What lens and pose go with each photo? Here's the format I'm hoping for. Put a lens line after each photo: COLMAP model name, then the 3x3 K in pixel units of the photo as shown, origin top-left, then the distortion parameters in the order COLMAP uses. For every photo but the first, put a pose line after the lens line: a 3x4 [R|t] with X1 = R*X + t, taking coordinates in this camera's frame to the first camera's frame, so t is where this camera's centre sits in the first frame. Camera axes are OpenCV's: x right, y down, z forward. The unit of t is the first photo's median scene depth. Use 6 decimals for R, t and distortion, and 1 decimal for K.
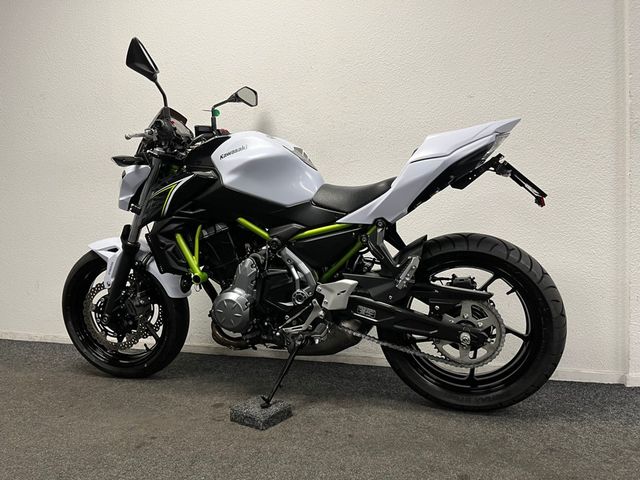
lens RADIAL K [[494.4, 0, 324.8], [0, 494.4, 237.9], [0, 0, 1]] dist [0.066307, -0.050489]
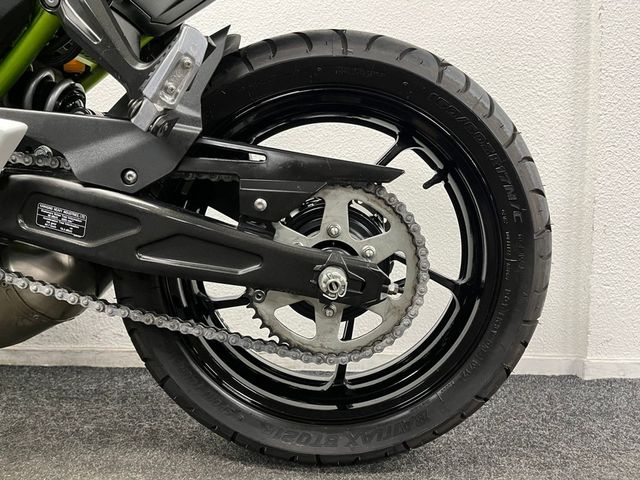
lens RADIAL K [[494.4, 0, 324.8], [0, 494.4, 237.9], [0, 0, 1]] dist [0.066307, -0.050489]
pose [[0.955824, 0.021919, 0.293122, 0.159486], [-0.024585, 0.999683, 0.005413, 0.156800], [-0.292910, -0.012380, 0.956060, 0.617674]]
